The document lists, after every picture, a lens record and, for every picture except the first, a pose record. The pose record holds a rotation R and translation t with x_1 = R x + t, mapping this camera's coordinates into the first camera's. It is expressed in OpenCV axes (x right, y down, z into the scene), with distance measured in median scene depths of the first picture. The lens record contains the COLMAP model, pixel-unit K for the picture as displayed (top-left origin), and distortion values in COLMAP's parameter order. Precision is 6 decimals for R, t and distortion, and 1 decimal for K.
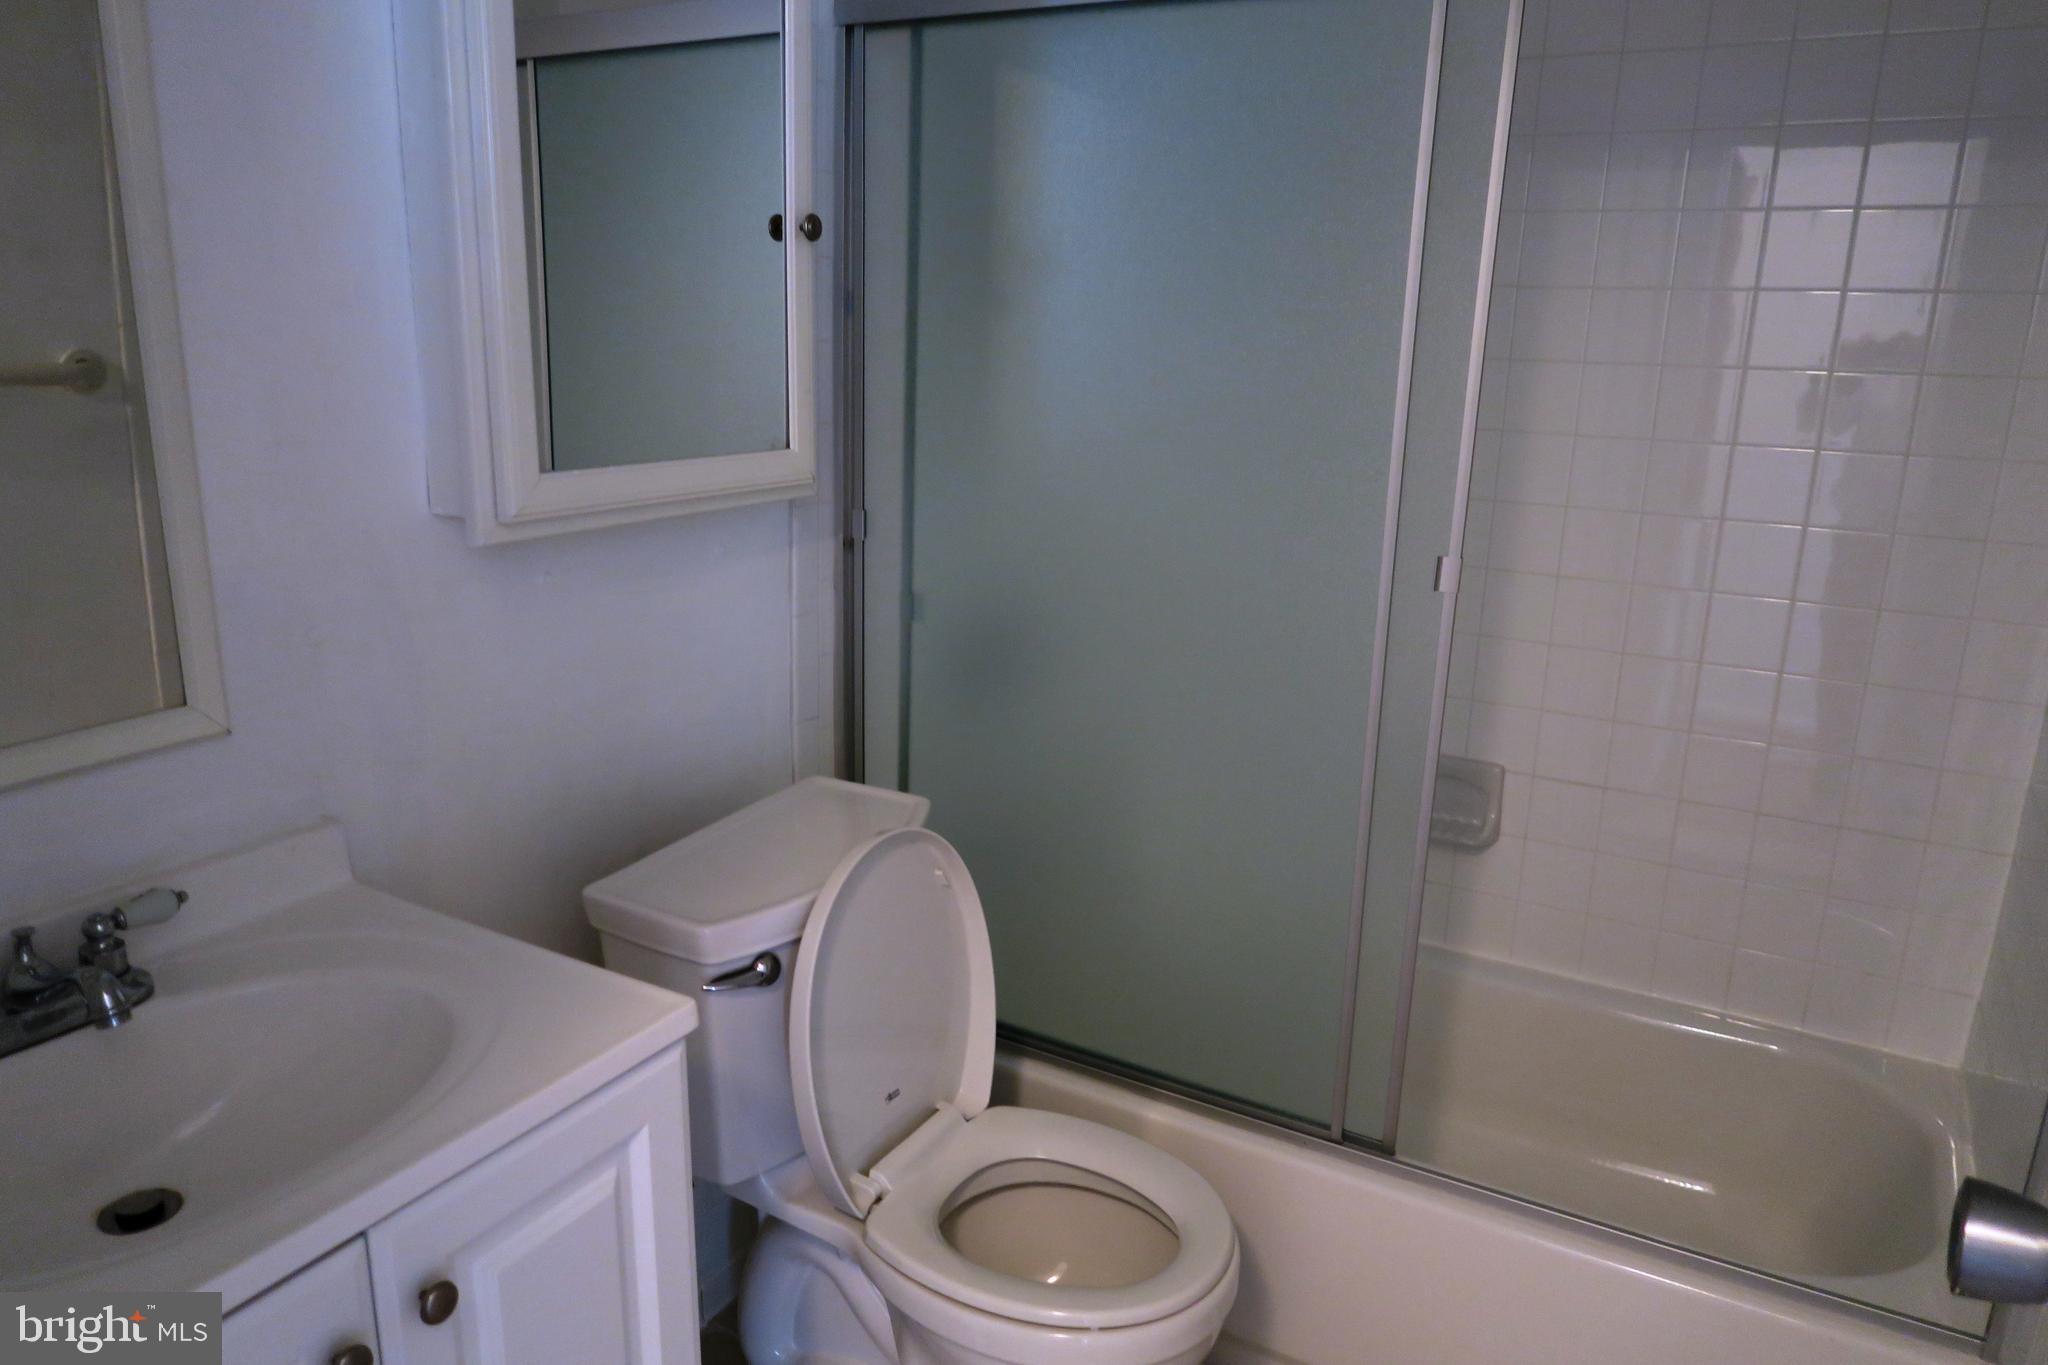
lens RADIAL K [[1421.1, 0, 1014.0], [0, 1421.1, 687.7], [0, 0, 1]] dist [-0.023538, 0.010172]
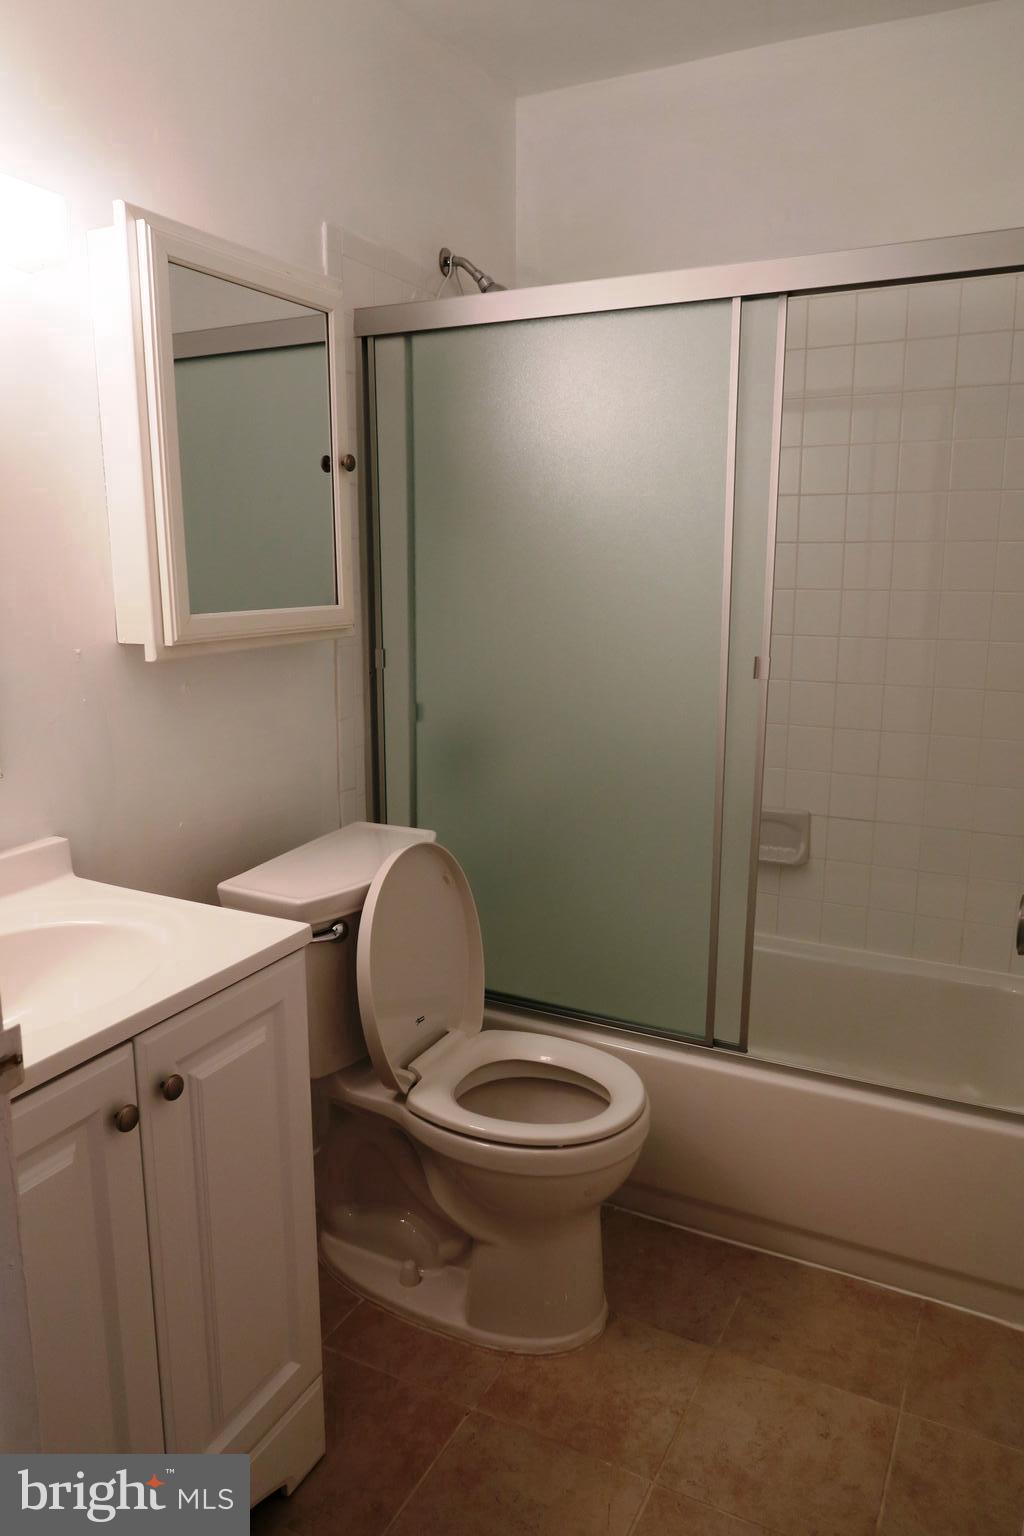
lens RADIAL K [[1065.8, 0, 516.8], [0, 1065.8, 764.6], [0, 0, 1]] dist [-0.023538, 0.010172]
pose [[0.998027, -0.033619, 0.053024, -0.030140], [0.036567, 0.997781, -0.055643, 0.074134], [-0.051035, 0.057473, 0.997042, -0.149183]]
